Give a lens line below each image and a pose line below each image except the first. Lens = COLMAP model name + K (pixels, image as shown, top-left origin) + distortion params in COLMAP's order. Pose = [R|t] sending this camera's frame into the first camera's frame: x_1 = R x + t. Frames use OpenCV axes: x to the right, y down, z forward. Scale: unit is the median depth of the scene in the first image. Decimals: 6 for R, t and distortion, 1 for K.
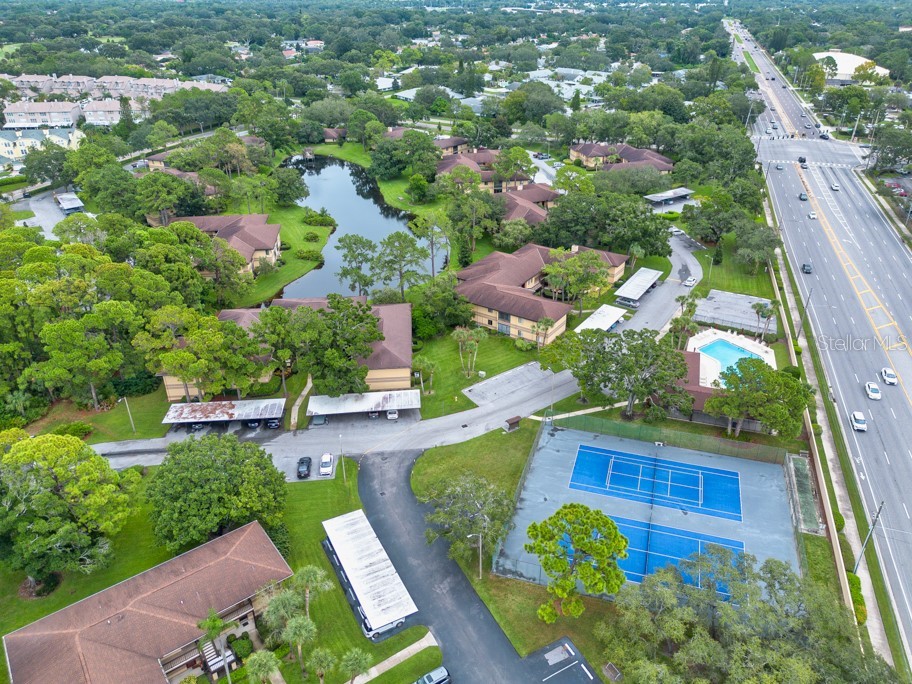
lens RADIAL K [[658.6, 0, 454.4], [0, 658.6, 342.1], [0, 0, 1]] dist [0.035479, -0.030754]
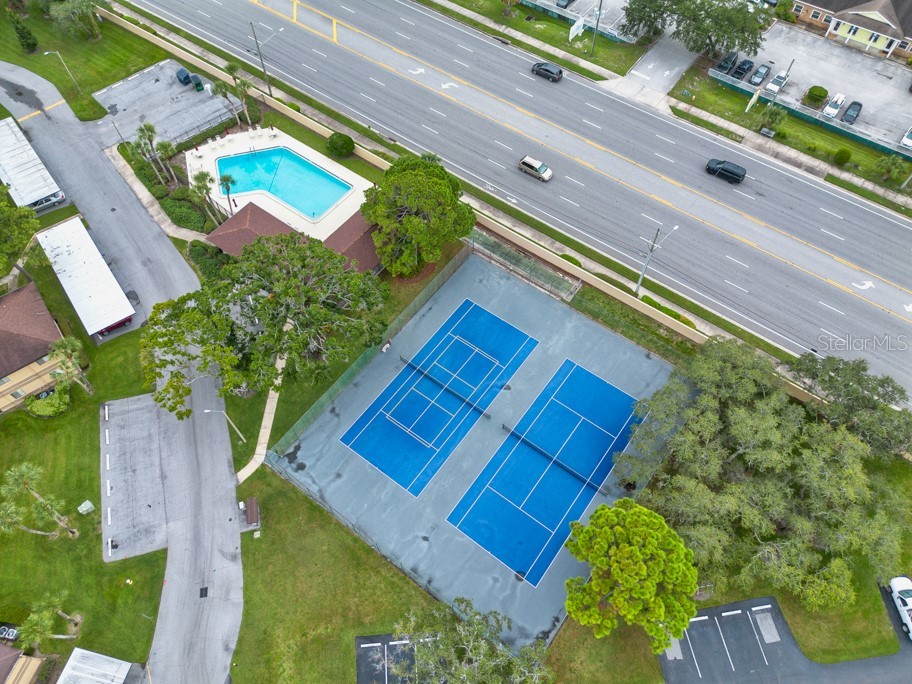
lens RADIAL K [[658.6, 0, 456.3], [0, 658.6, 341.5], [0, 0, 1]] dist [0.035479, -0.030754]
pose [[0.314325, -0.795521, 0.518021, -0.040731], [0.451468, 0.605288, 0.655594, -0.284154], [-0.835091, 0.027801, 0.549410, 0.503738]]
